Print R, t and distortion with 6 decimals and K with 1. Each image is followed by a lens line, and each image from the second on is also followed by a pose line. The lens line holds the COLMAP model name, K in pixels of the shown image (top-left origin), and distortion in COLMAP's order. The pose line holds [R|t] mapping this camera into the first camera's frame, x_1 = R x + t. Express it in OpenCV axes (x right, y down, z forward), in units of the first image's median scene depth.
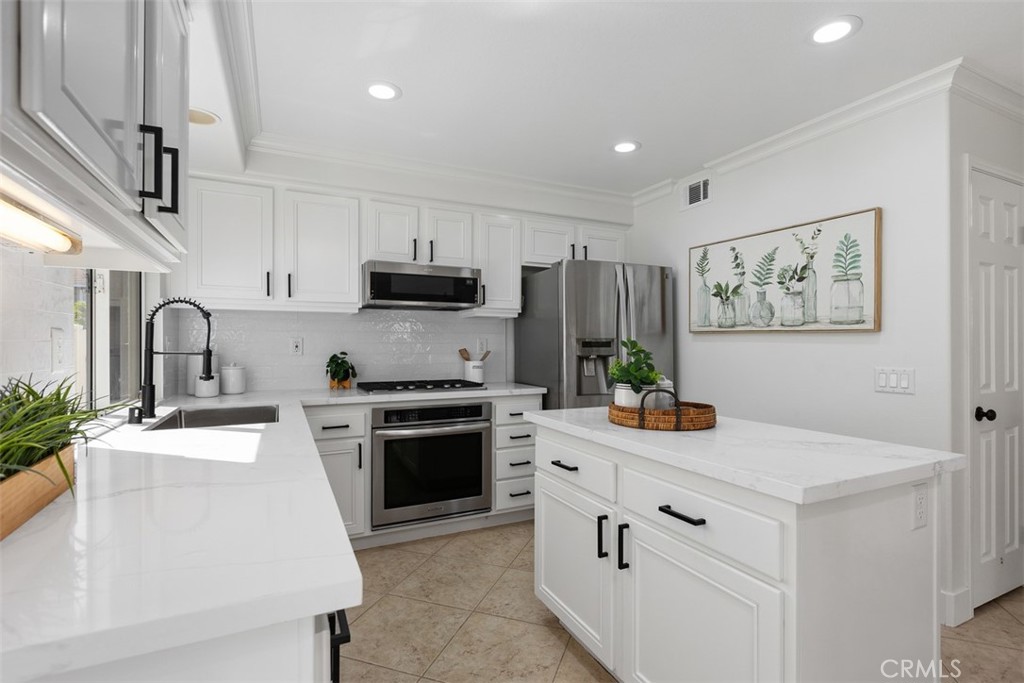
lens RADIAL K [[484.5, 0, 512.0], [0, 484.5, 341.5], [0, 0, 1]] dist [-0.002413, -0.000092]
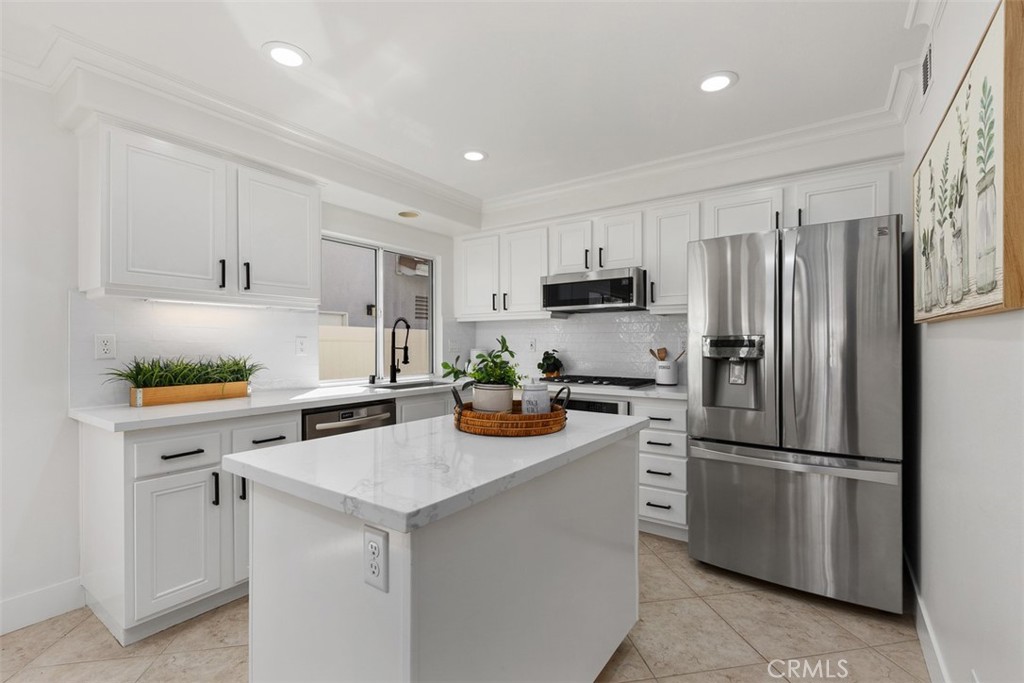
lens RADIAL K [[453.7, 0, 517.8], [0, 453.7, 344.3], [0, 0, 1]] dist [0.001066, 0.000087]
pose [[0.488848, 0.000304, -0.872369, 0.639999], [0.005117, 0.999982, 0.003216, 0.003352], [0.872354, -0.006036, 0.488837, 0.346487]]
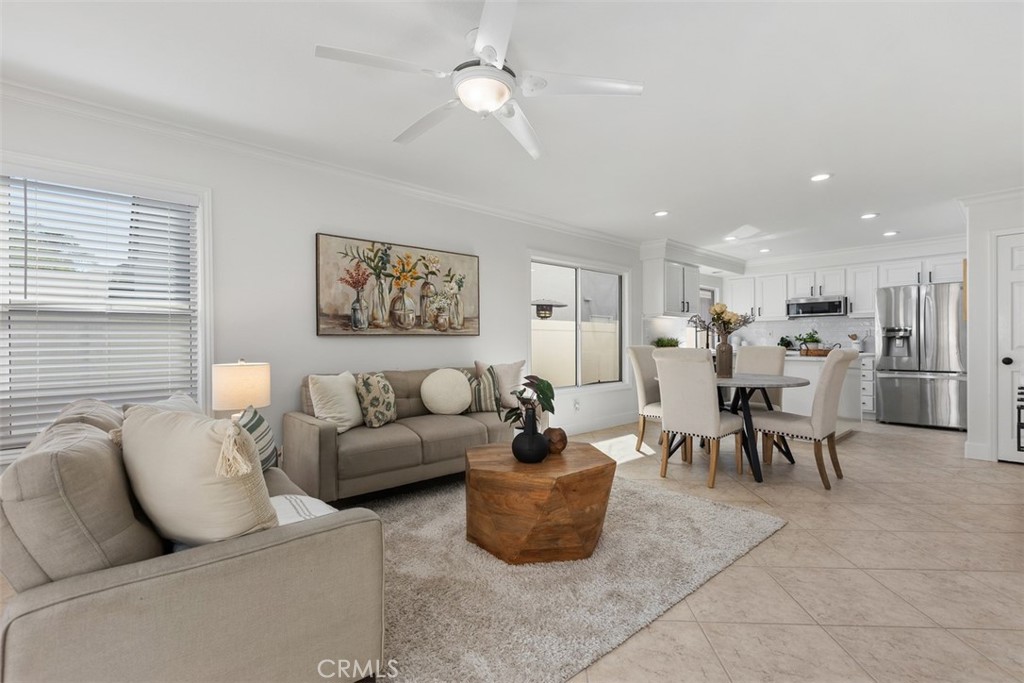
lens RADIAL K [[462.1, 0, 515.2], [0, 462.1, 339.1], [0, 0, 1]] dist [0.002134, -0.001416]
pose [[0.285872, -0.006717, -0.958244, 1.510791], [0.009253, 0.999948, -0.004249, 0.034876], [0.958223, -0.007652, 0.285919, -0.992214]]
